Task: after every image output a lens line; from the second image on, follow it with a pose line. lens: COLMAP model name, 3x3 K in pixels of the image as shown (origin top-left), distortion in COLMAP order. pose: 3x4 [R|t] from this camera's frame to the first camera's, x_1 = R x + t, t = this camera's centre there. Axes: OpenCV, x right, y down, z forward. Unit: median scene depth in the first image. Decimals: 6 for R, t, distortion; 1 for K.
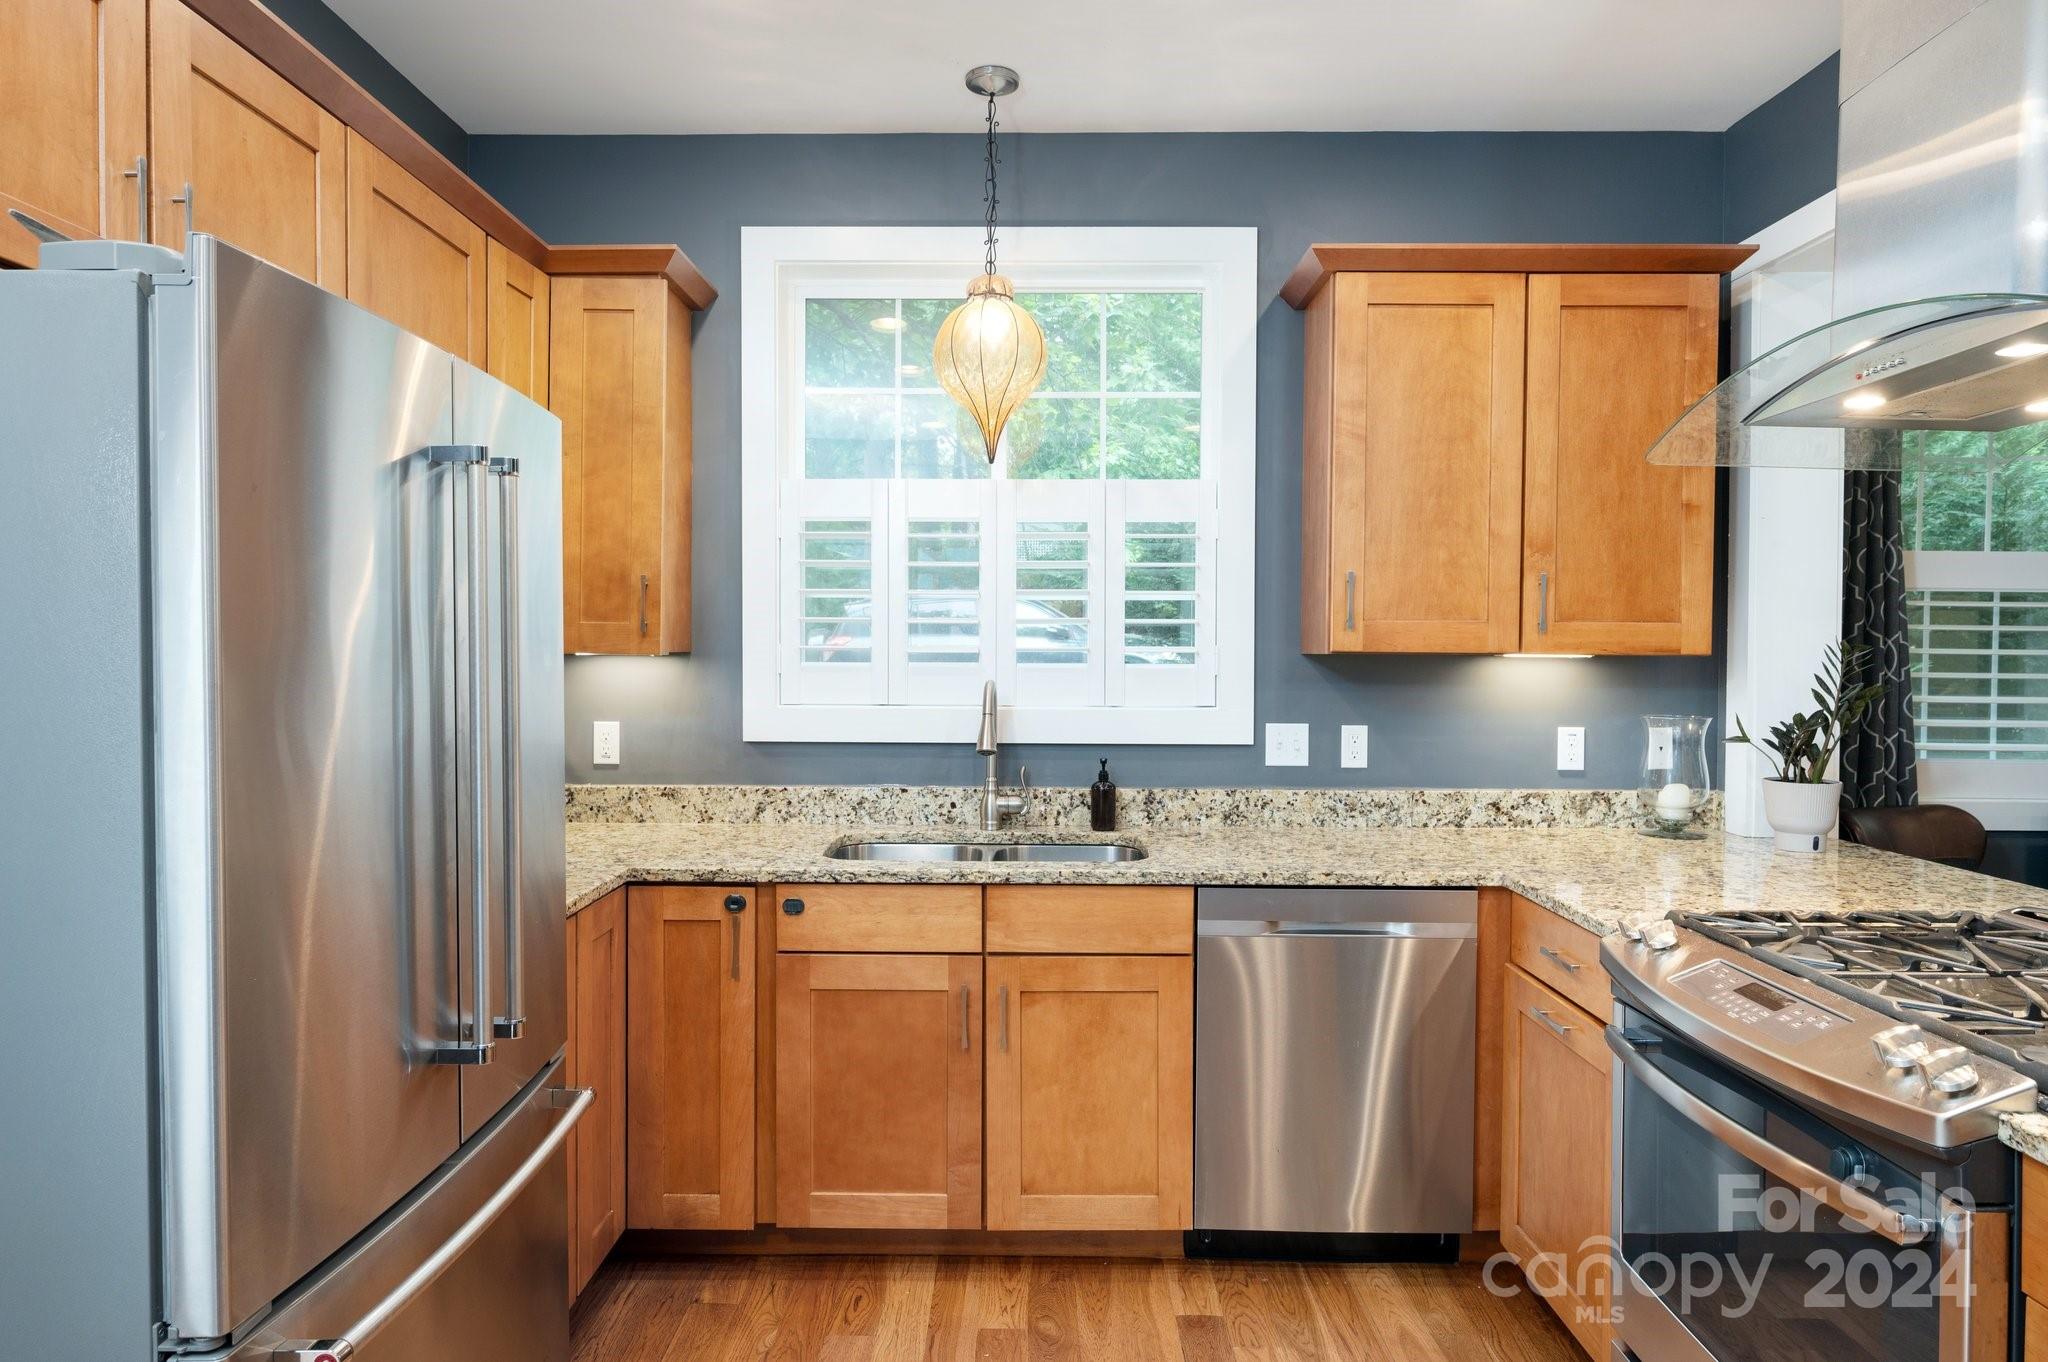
lens RADIAL K [[1186.0, 0, 1024.0], [0, 1186.0, 681.0], [0, 0, 1]] dist [-0.002582, -0.001441]
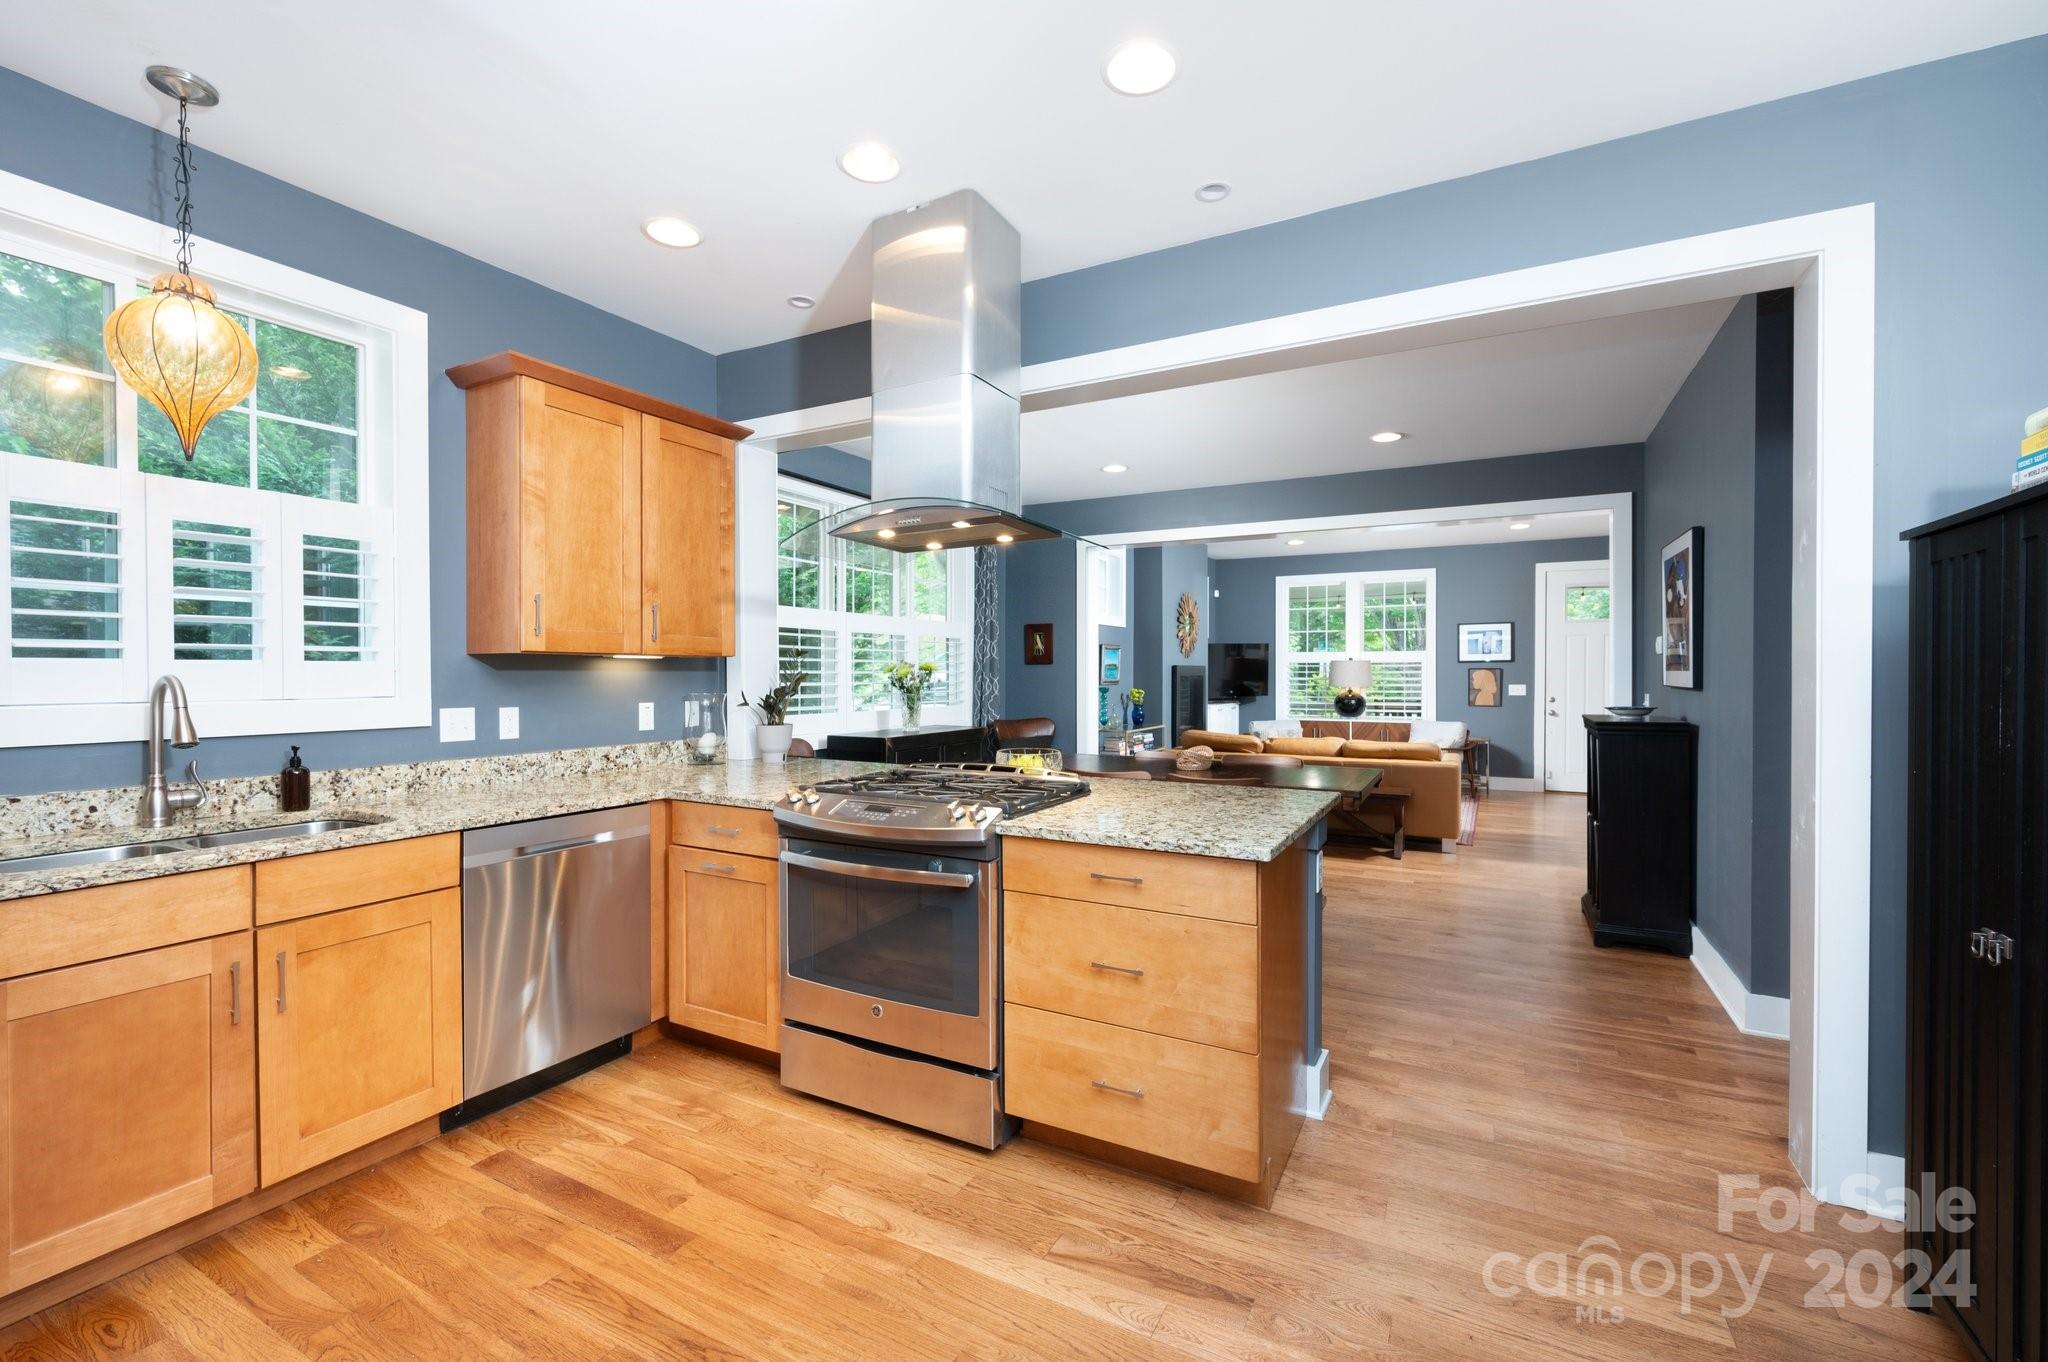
lens RADIAL K [[862.3, 0, 1015.8], [0, 862.3, 679.7], [0, 0, 1]] dist [0.000113, 0.000430]
pose [[0.476968, -0.013291, 0.878820, -0.344919], [0.026421, 0.999651, 0.000779, 0.022527], [-0.878523, 0.022847, 0.477153, 0.024516]]
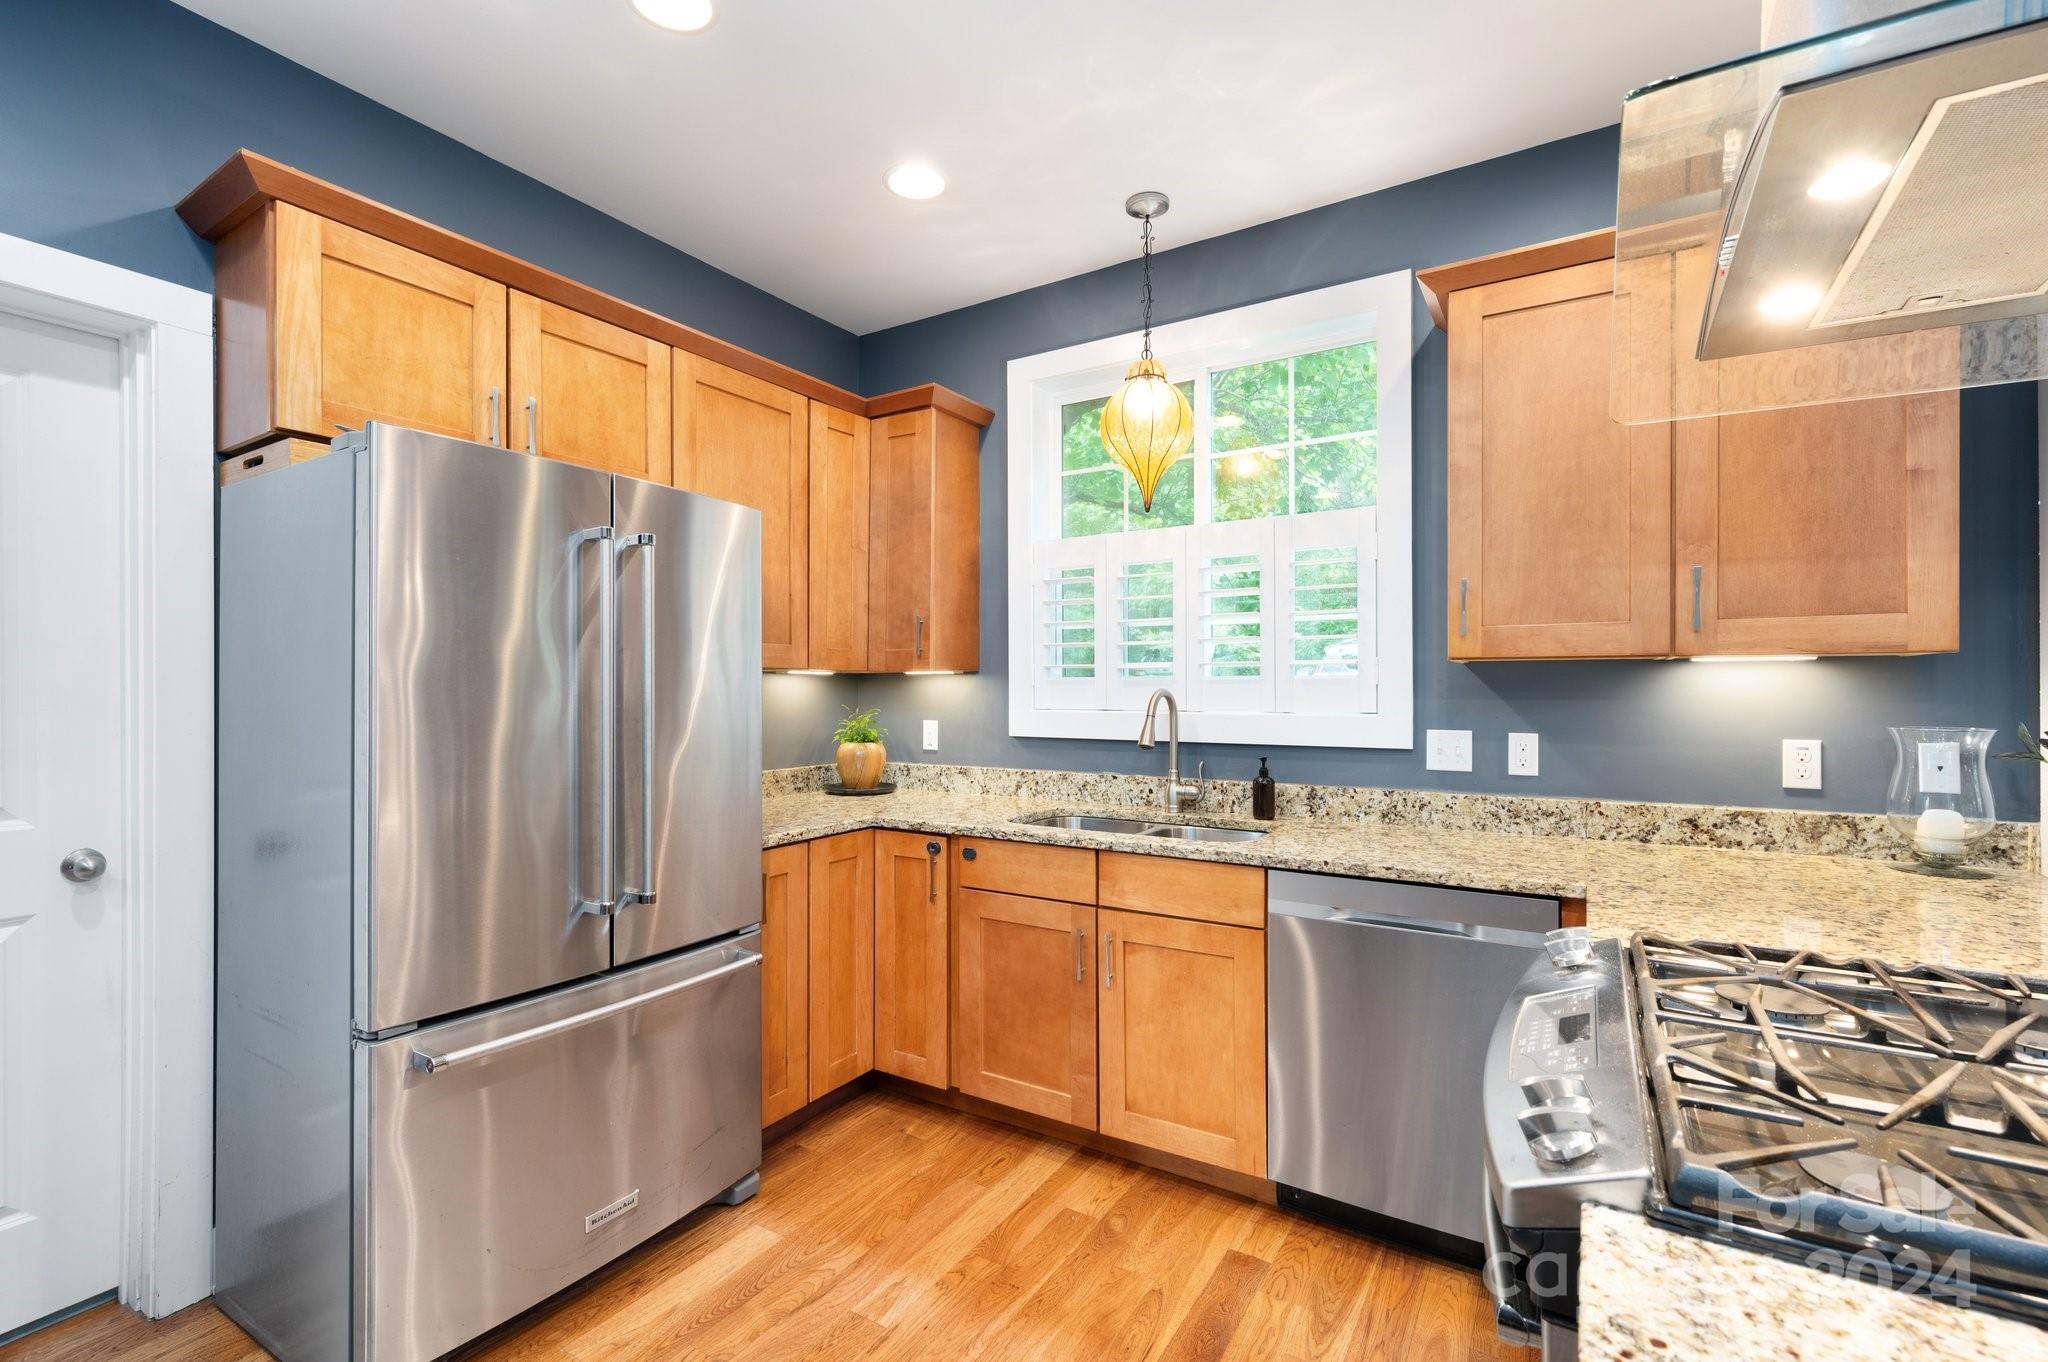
lens RADIAL K [[903.6, 0, 1022.4], [0, 903.6, 691.2], [0, 0, 1]] dist [-0.000534, -0.000457]
pose [[0.852648, -0.005192, -0.522460, 0.353604], [-0.007094, 0.999743, -0.021513, 0.023801], [0.522438, 0.022049, 0.852392, 0.135522]]
